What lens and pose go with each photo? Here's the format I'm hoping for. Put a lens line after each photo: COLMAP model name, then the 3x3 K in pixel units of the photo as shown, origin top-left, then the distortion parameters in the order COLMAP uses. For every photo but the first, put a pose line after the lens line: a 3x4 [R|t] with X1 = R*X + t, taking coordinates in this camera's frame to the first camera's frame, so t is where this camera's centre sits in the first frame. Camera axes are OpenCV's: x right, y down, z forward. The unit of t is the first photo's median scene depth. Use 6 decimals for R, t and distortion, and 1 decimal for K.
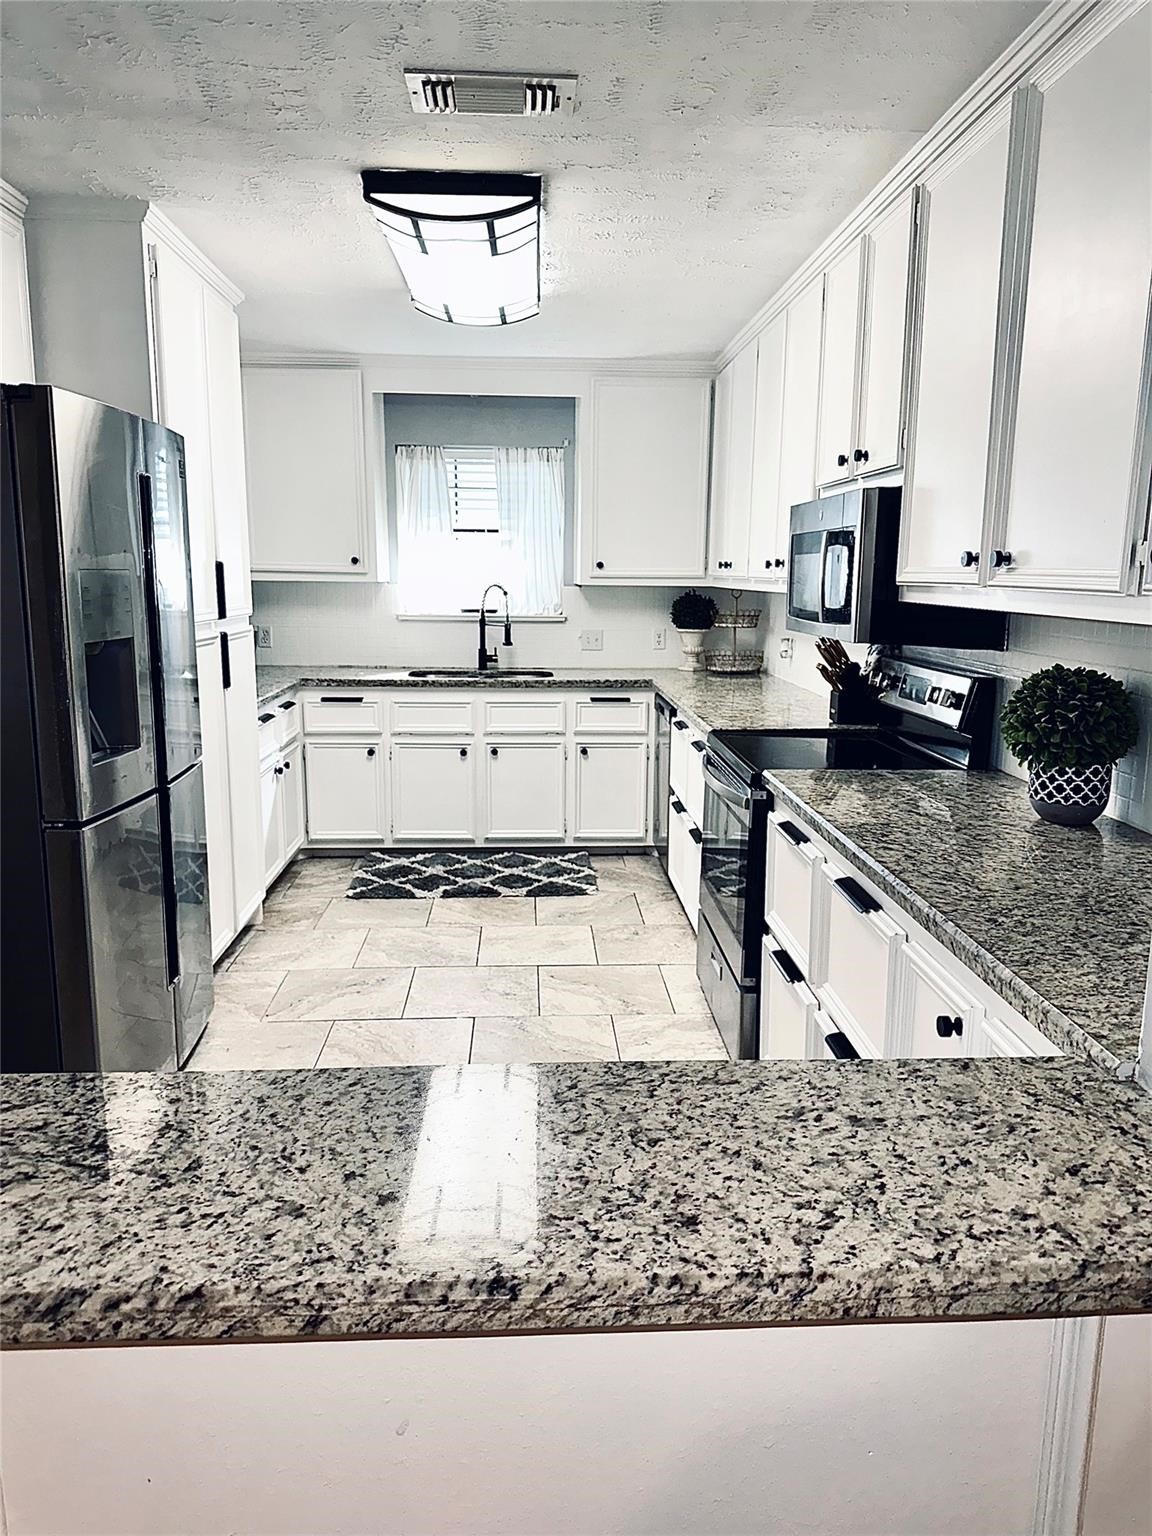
lens RADIAL K [[1079.6, 0, 576.0], [0, 1079.6, 768.0], [0, 0, 1]] dist [0.091079, -0.157540]
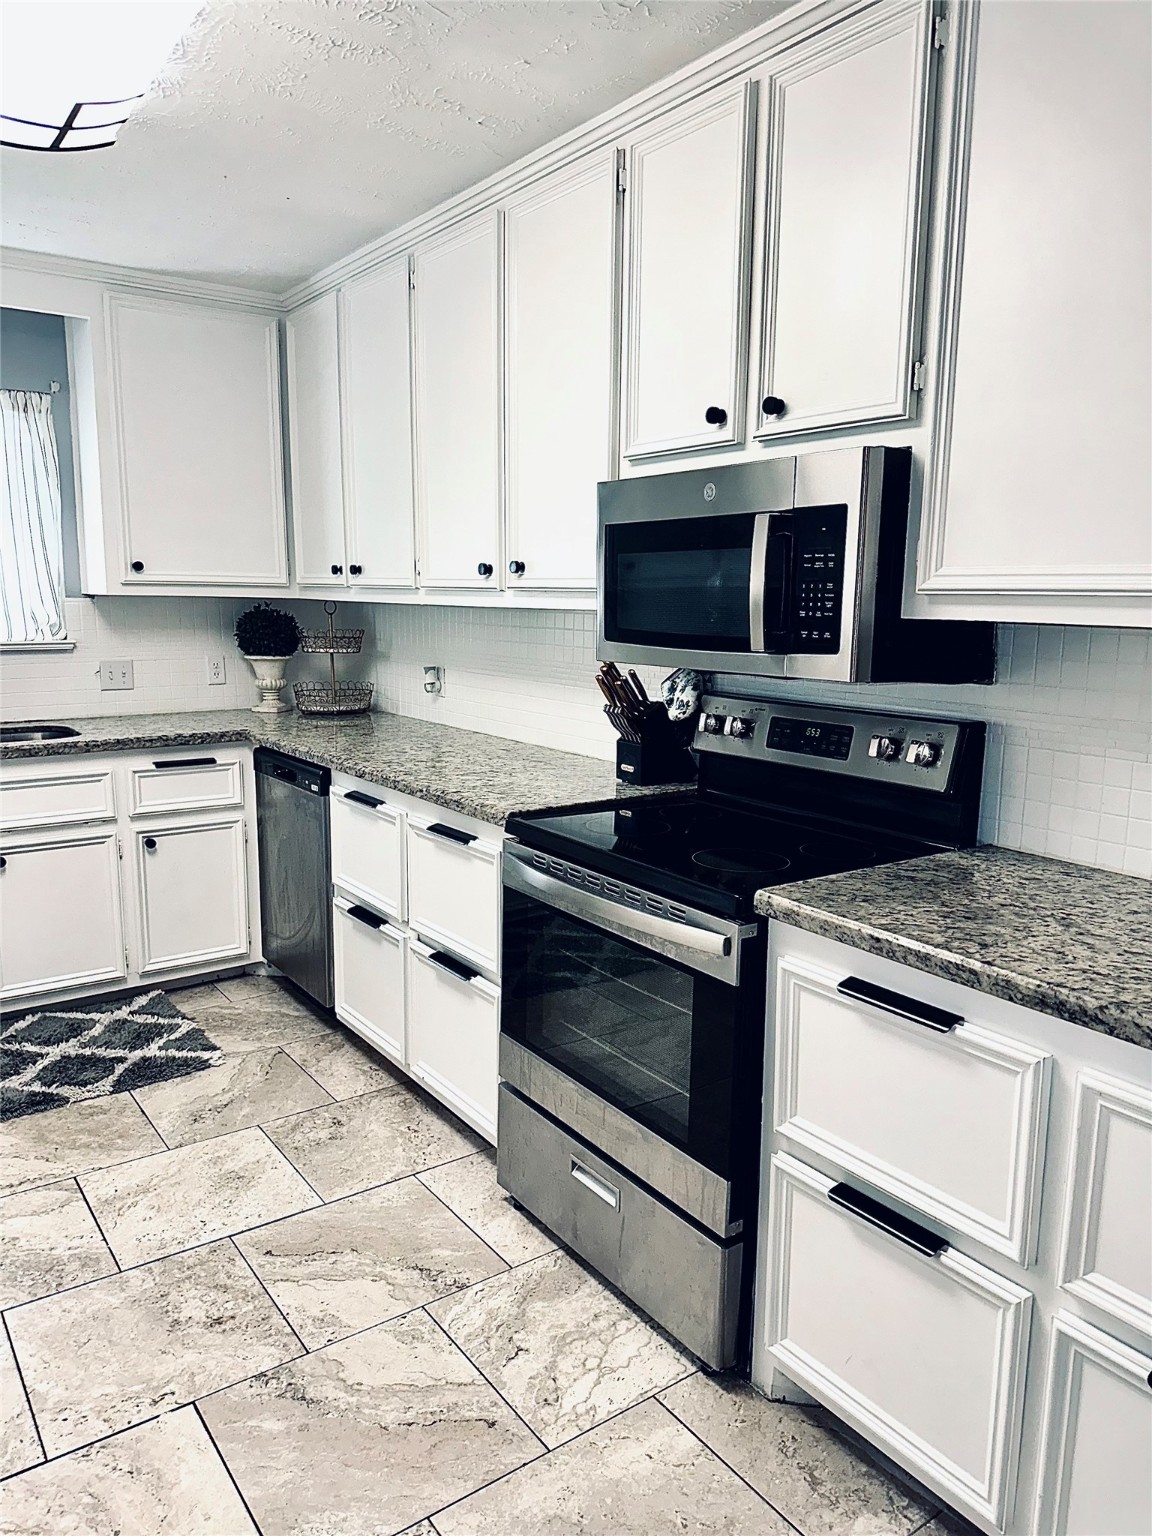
lens RADIAL K [[1079.6, 0, 576.0], [0, 1079.6, 768.0], [0, 0, 1]] dist [0.091079, -0.157540]
pose [[0.838266, -0.084473, 0.538678, -0.139681], [0.091433, 0.995715, 0.013861, -0.049925], [-0.537541, 0.037634, 0.842398, 0.305482]]
